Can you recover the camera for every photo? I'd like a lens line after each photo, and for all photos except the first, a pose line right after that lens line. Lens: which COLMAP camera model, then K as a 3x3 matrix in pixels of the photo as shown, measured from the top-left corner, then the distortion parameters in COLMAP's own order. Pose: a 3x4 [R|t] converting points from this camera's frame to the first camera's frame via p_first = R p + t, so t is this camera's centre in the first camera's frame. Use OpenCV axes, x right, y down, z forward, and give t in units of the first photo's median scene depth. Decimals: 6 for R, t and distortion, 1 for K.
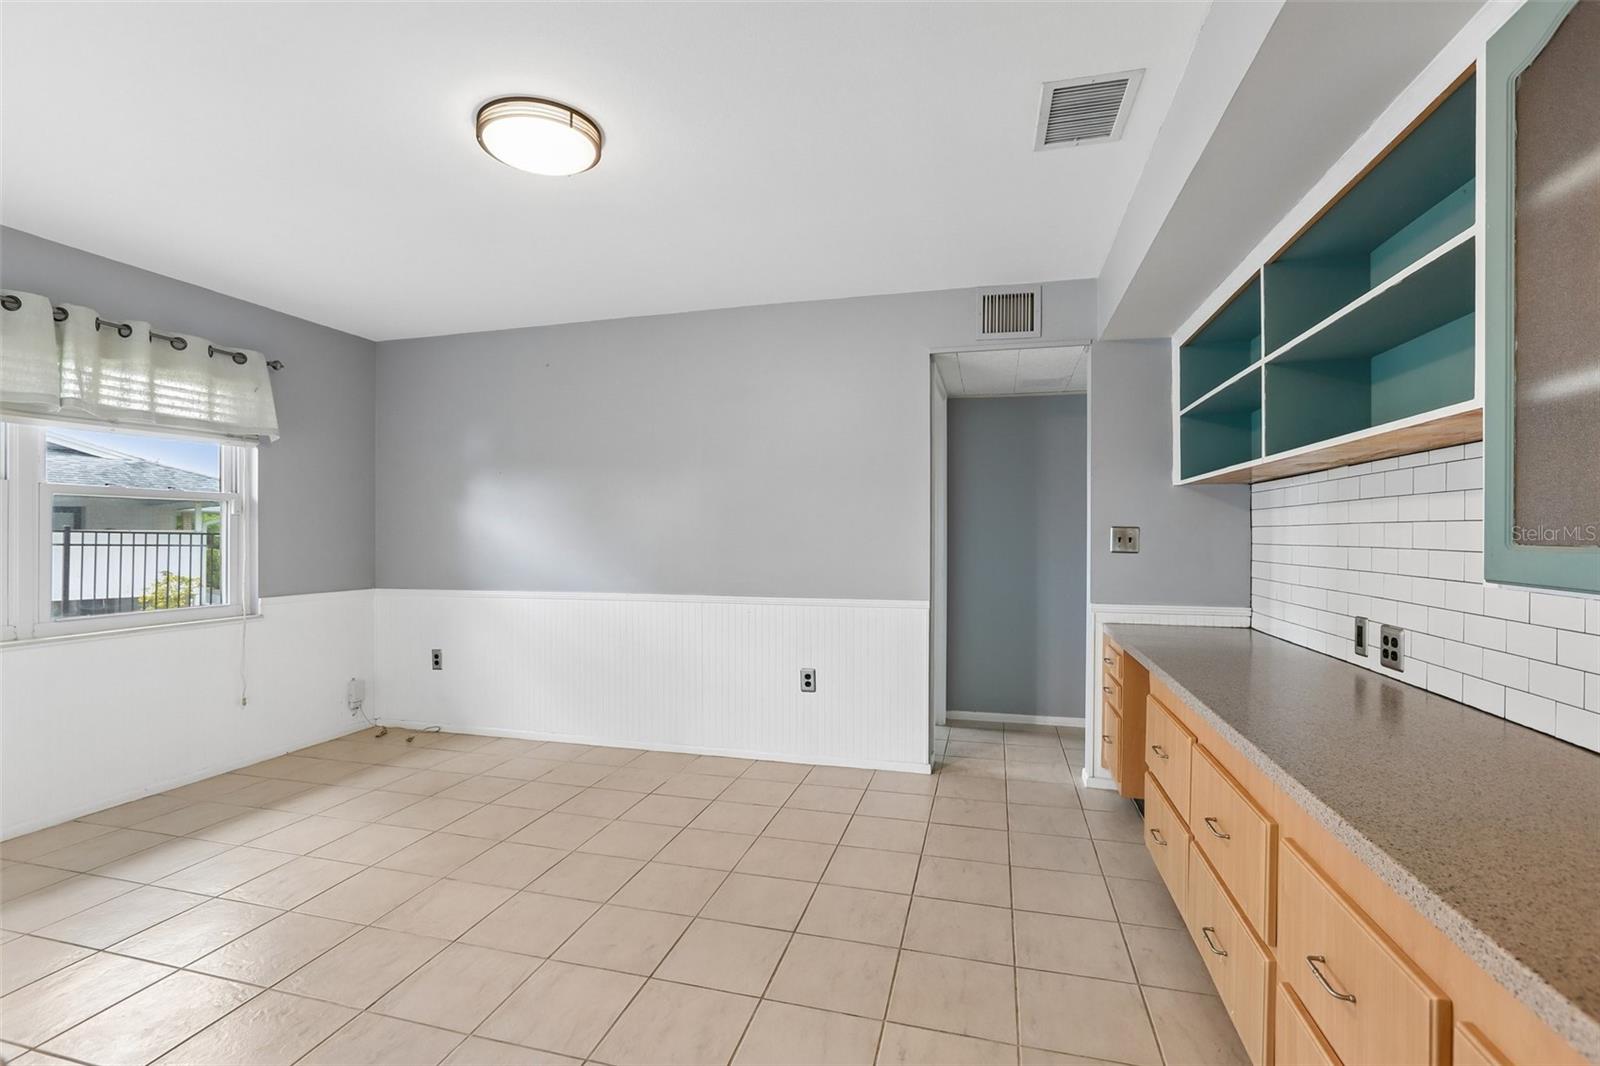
lens RADIAL K [[718.6, 0, 793.4], [0, 718.6, 536.0], [0, 0, 1]] dist [-0.047936, 0.021380]
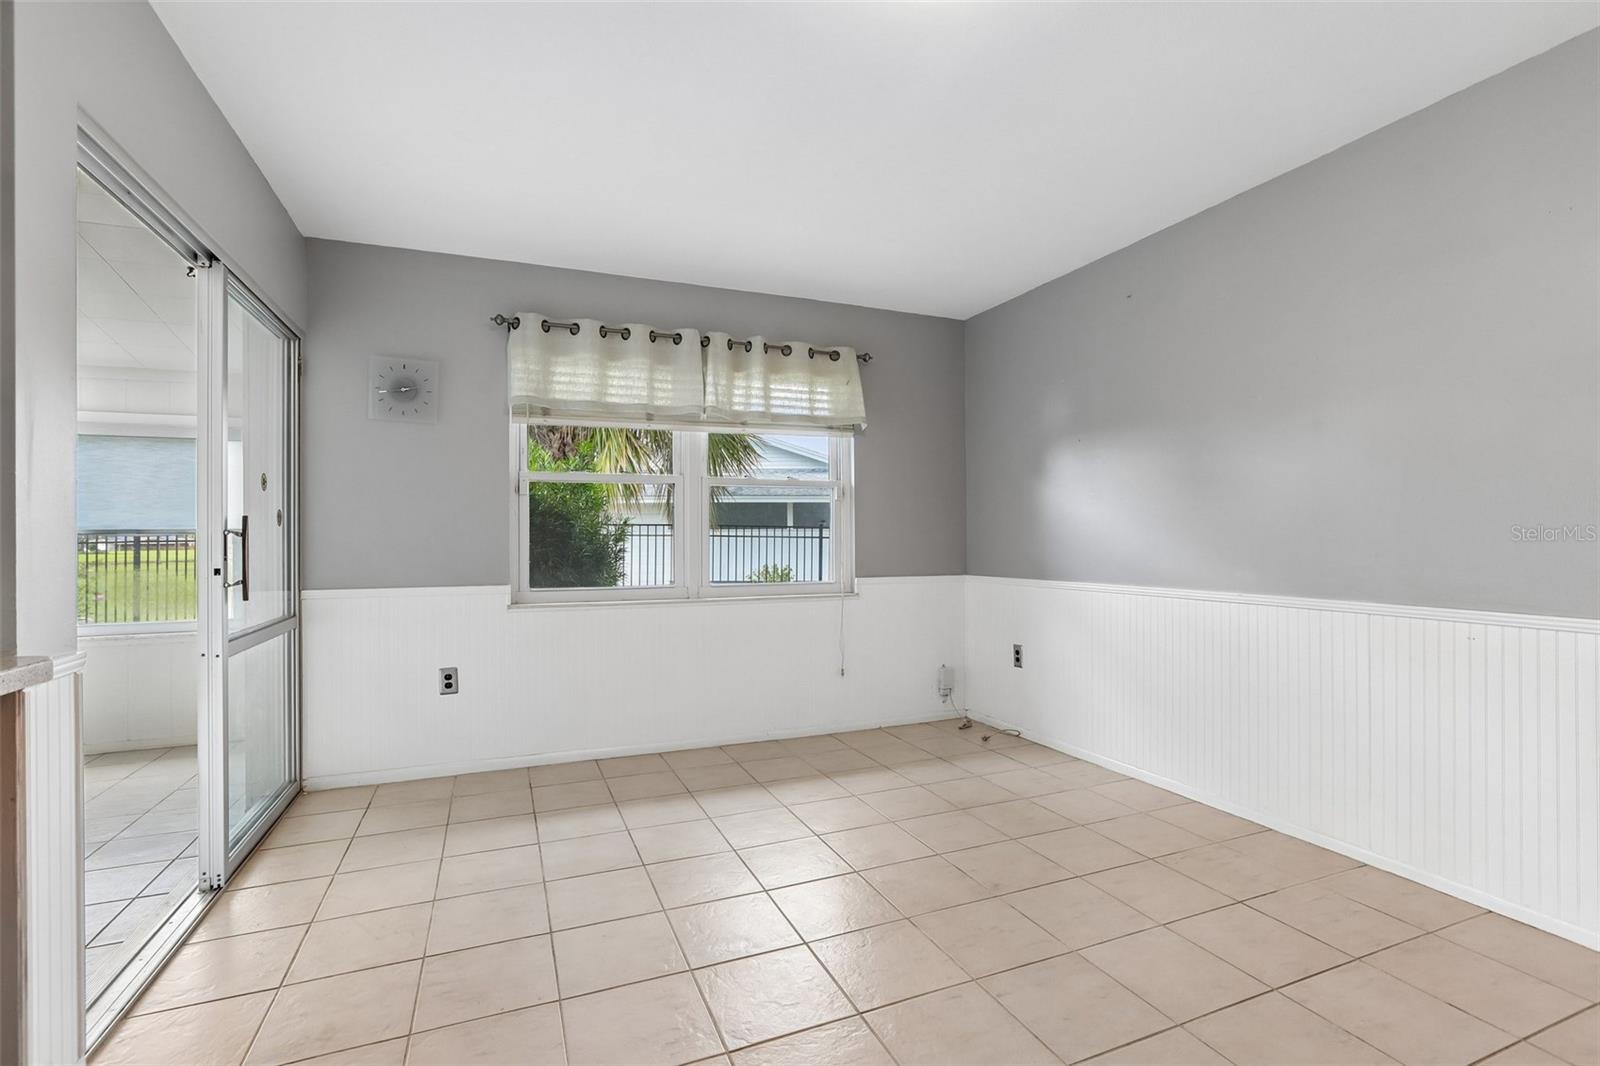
lens RADIAL K [[718.6, 0, 793.4], [0, 718.6, 536.0], [0, 0, 1]] dist [-0.047936, 0.021380]
pose [[0.605883, -0.004308, -0.795542, 0.057759], [0.002630, 0.999991, -0.003412, 0.031102], [0.795549, -0.000025, 0.605889, 0.285279]]
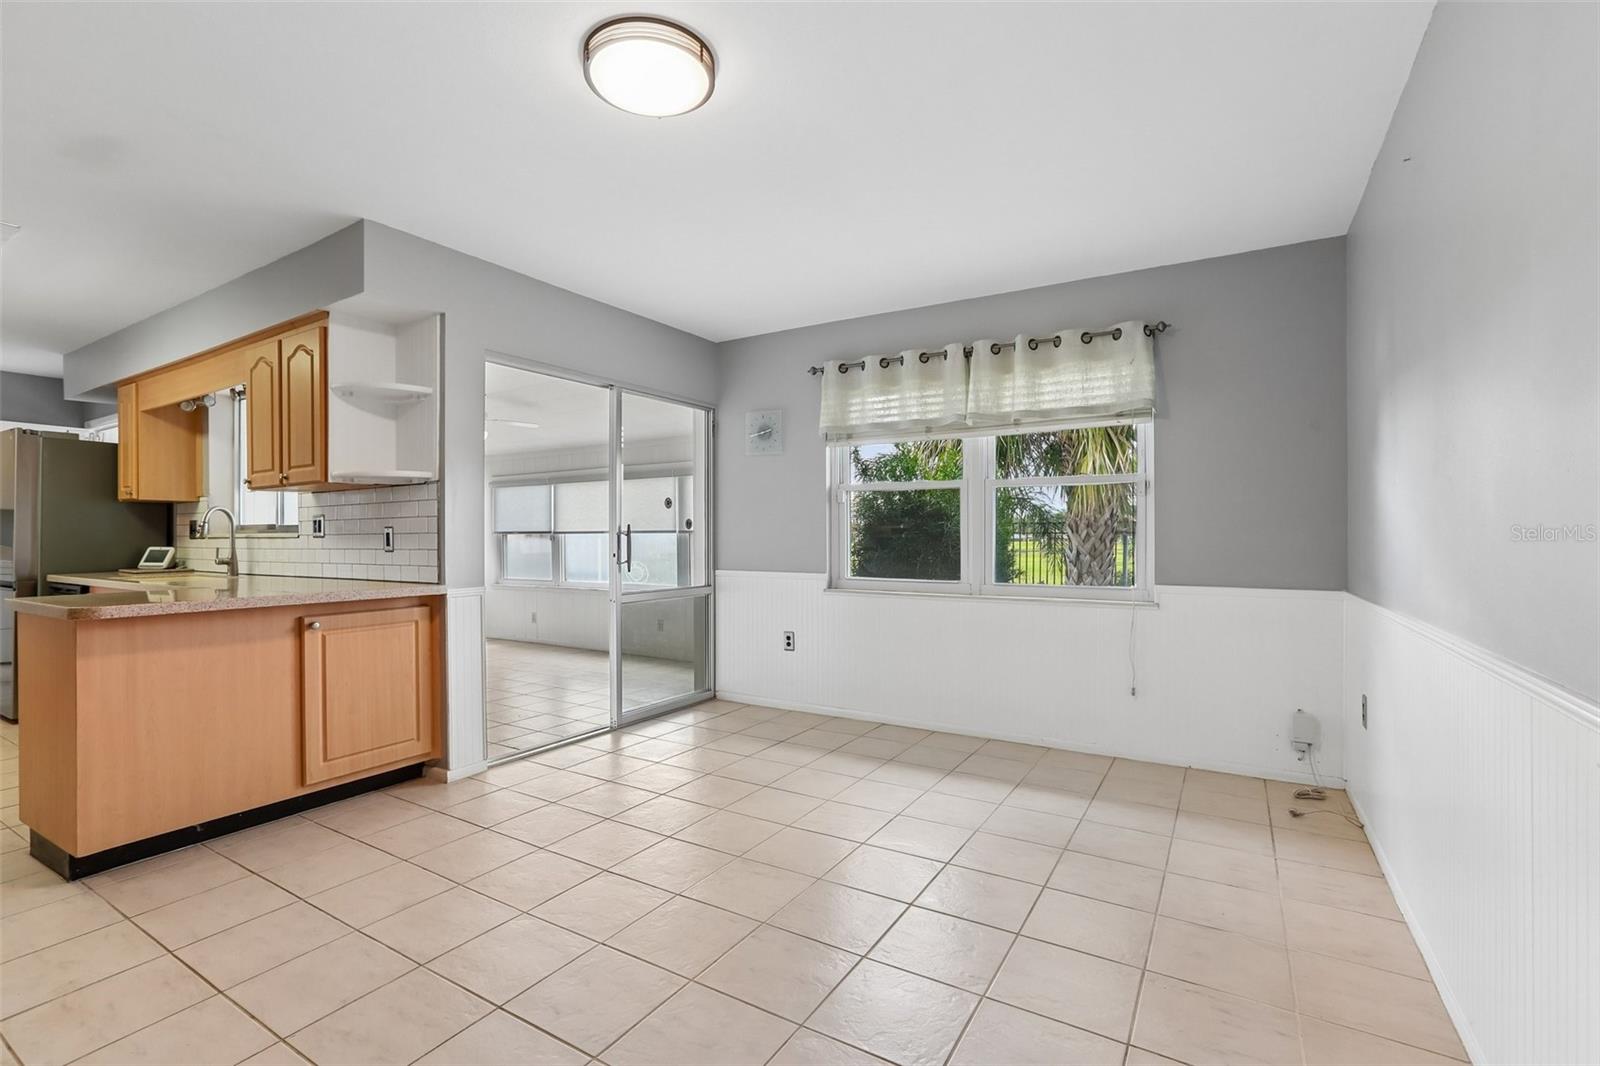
lens RADIAL K [[718.6, 0, 793.4], [0, 718.6, 536.0], [0, 0, 1]] dist [-0.047936, 0.021380]
pose [[-0.277416, 0.000172, -0.960750, 0.287538], [-0.002682, 0.999996, 0.000953, 0.026803], [0.960746, 0.002841, -0.277414, 0.872497]]
